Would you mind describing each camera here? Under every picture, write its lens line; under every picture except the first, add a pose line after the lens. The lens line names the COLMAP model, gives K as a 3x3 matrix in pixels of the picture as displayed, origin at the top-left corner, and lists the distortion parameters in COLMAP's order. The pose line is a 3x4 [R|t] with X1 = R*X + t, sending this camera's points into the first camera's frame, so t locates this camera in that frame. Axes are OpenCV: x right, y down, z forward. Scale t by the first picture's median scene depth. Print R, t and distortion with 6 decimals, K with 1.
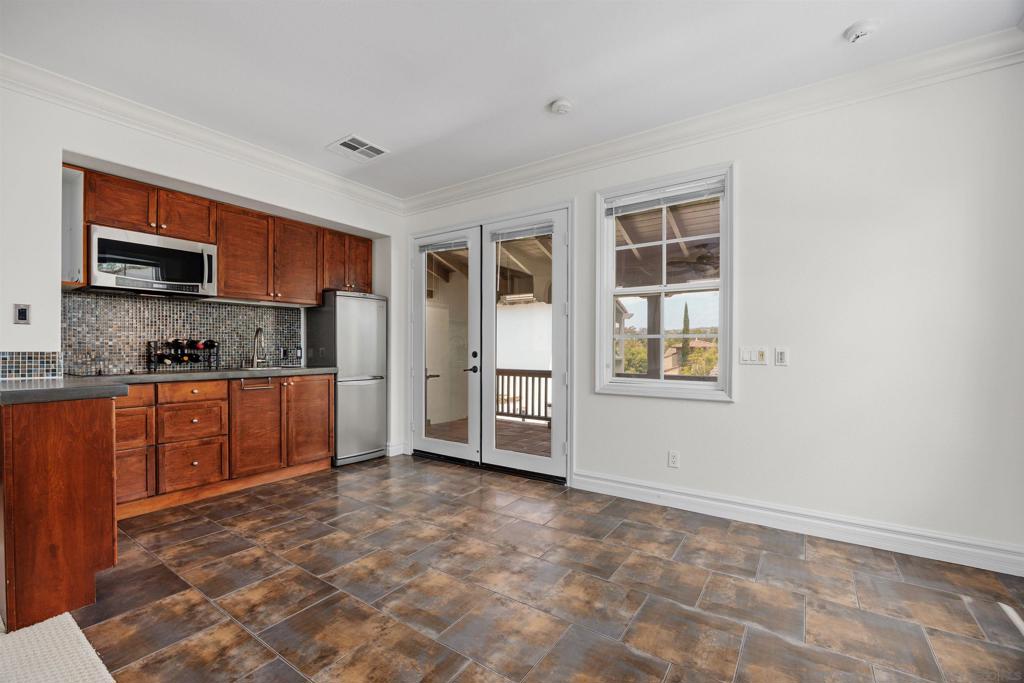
lens RADIAL K [[441.2, 0, 508.9], [0, 441.2, 349.6], [0, 0, 1]] dist [-0.008418, -0.000918]
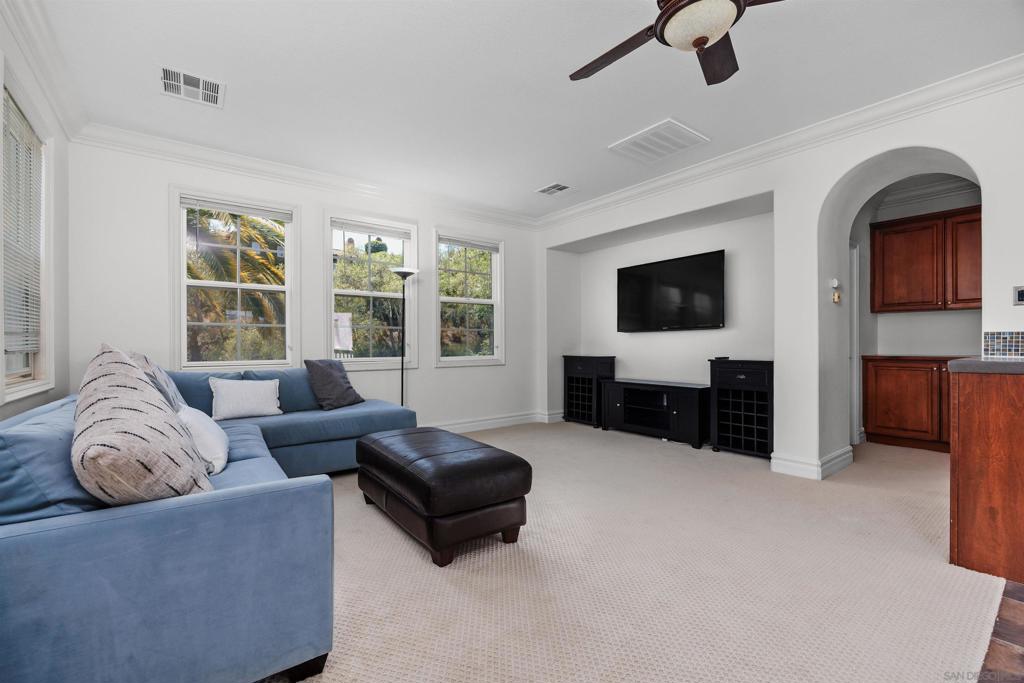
lens RADIAL K [[441.2, 0, 509.9], [0, 441.2, 344.9], [0, 0, 1]] dist [-0.008418, -0.000918]
pose [[-0.302285, -0.003893, -0.953210, 0.331283], [0.001172, 0.999989, -0.004456, 0.053612], [0.953217, -0.002464, -0.302278, 0.198319]]
